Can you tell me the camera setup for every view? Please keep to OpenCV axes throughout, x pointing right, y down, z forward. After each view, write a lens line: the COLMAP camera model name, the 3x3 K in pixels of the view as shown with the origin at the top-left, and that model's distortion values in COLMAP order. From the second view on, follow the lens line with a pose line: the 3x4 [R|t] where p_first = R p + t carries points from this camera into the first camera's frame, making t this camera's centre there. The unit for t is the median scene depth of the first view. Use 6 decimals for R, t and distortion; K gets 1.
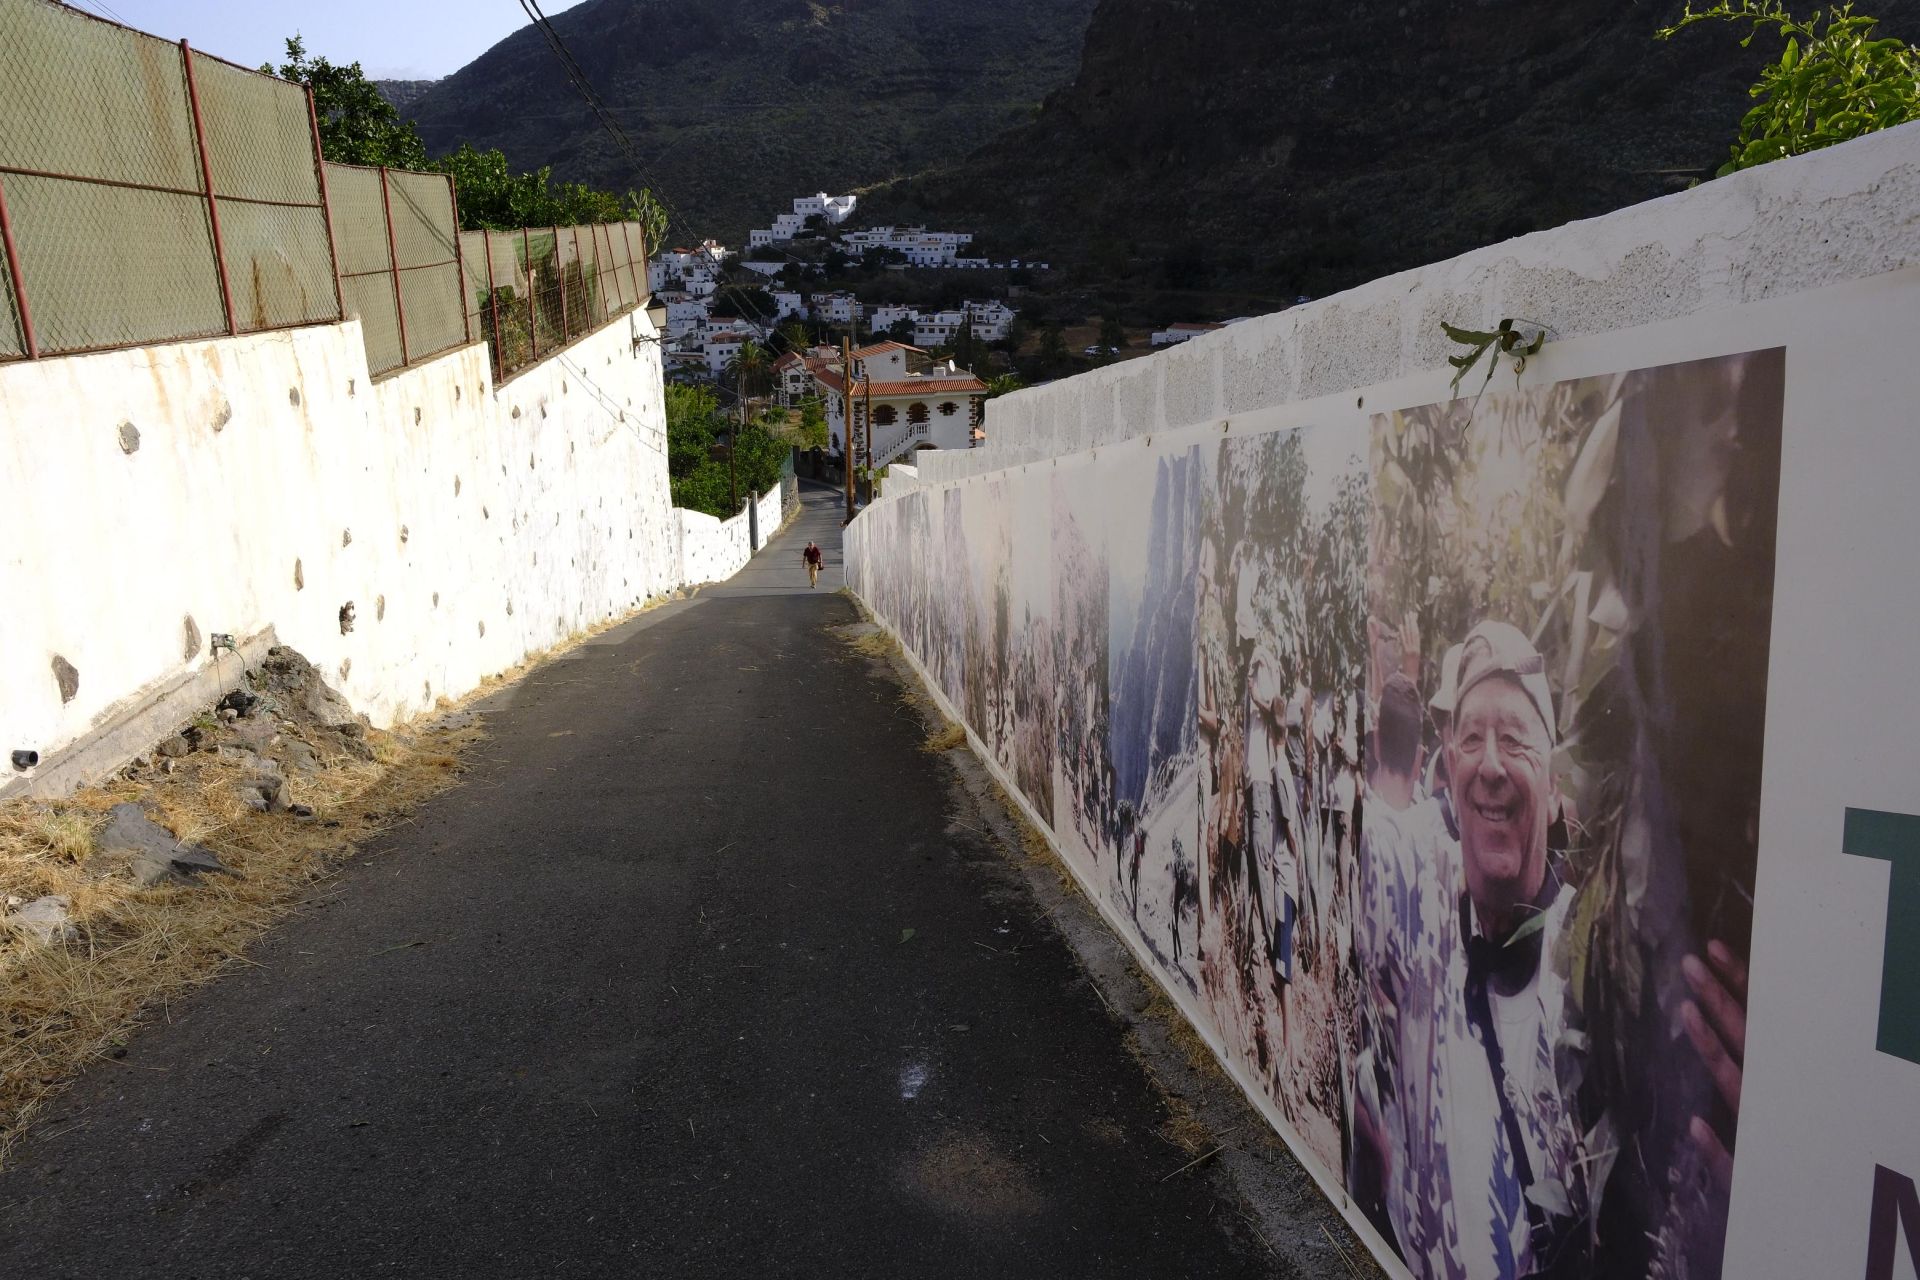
lens RADIAL K [[1335.8, 0, 958.8], [0, 1335.8, 646.1], [0, 0, 1]] dist [-0.033974, -0.000109]
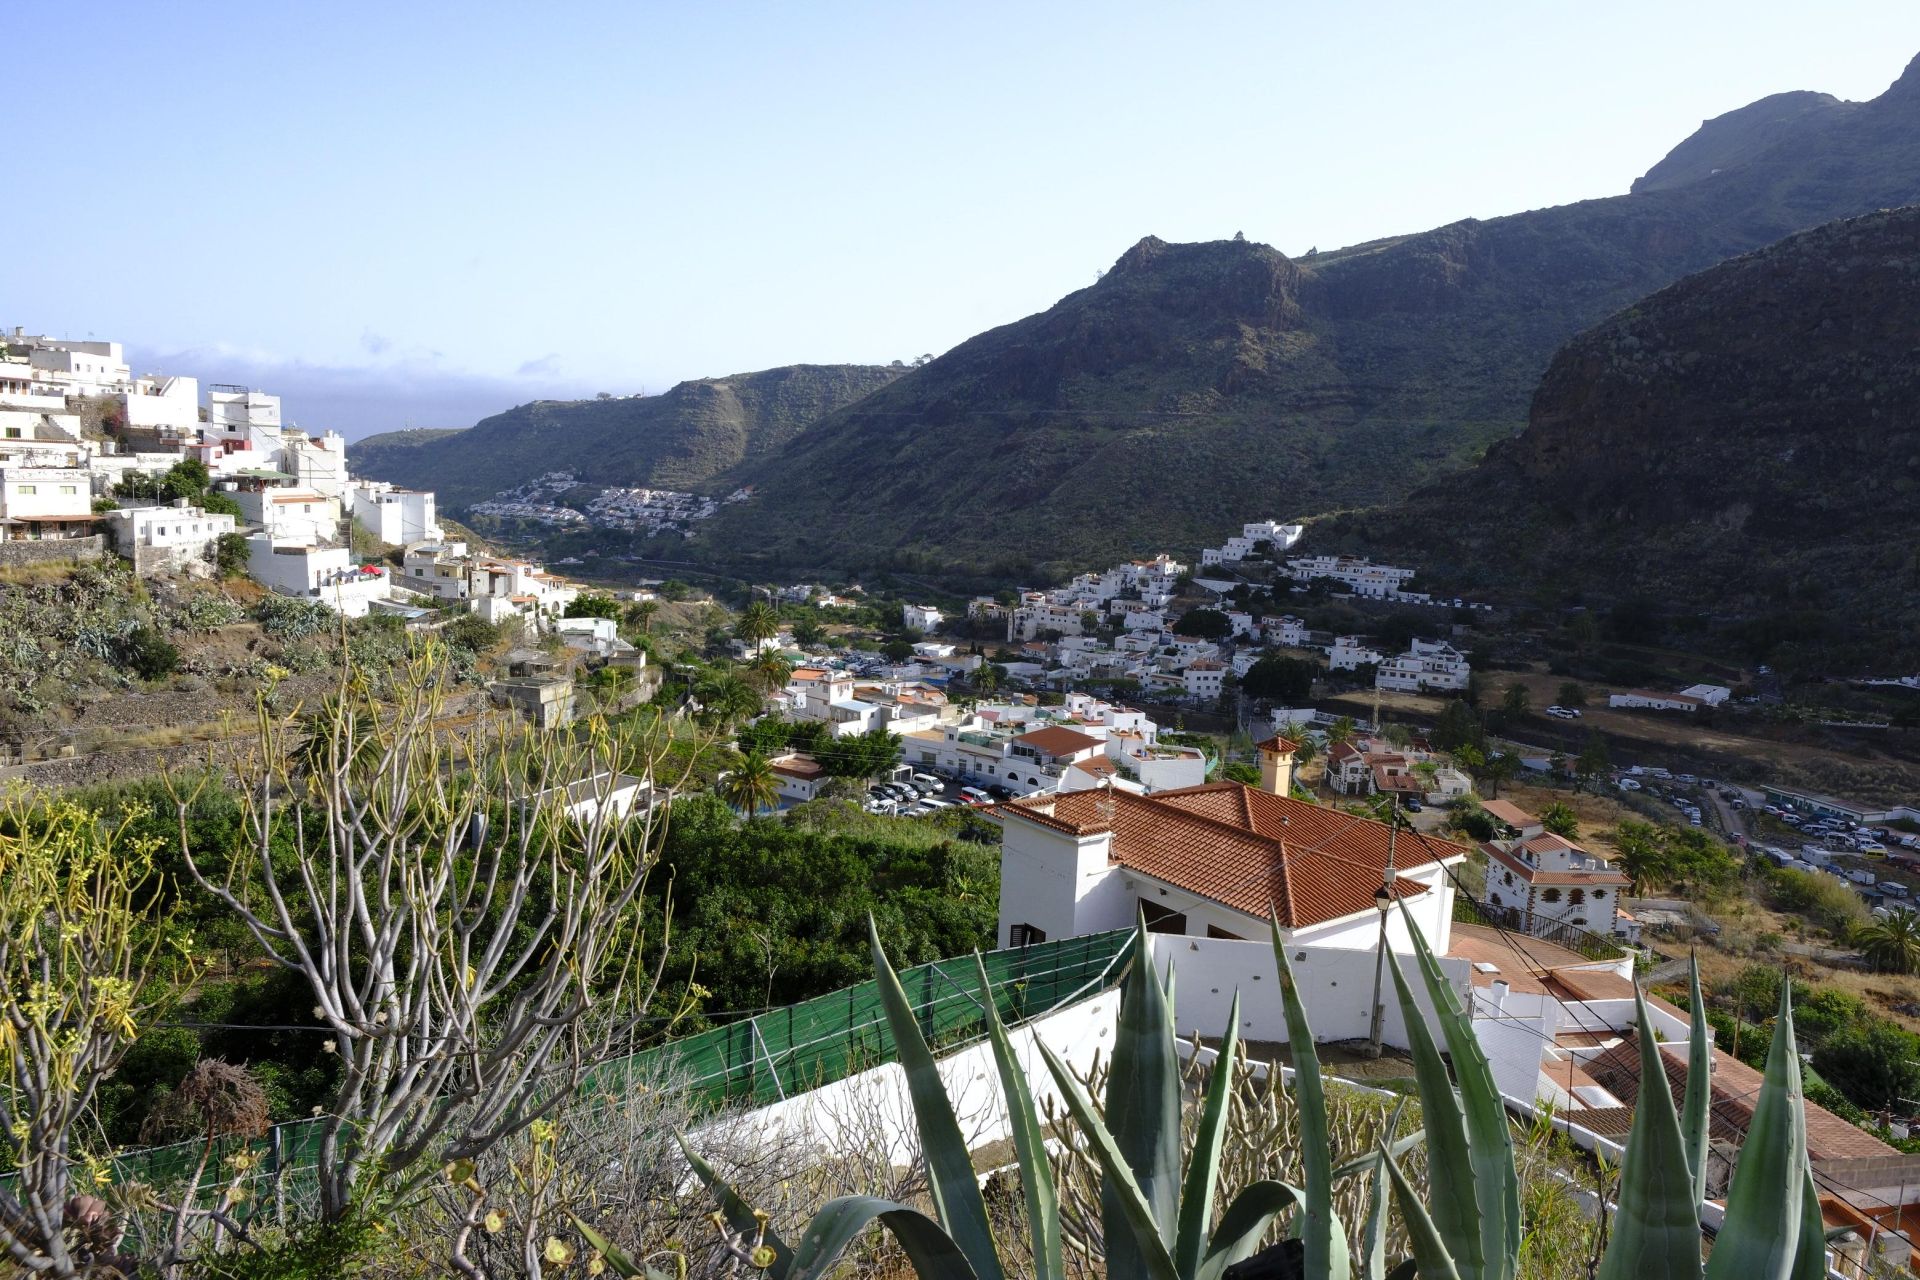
lens RADIAL K [[1338.7, 0, 966.8], [0, 1338.7, 615.1], [0, 0, 1]] dist [-0.027384, 0.004971]
pose [[0.964534, 0.073881, -0.253408, -0.063129], [-0.124358, 0.973999, -0.189371, -0.024722], [0.232828, 0.214168, 0.948643, -0.099504]]
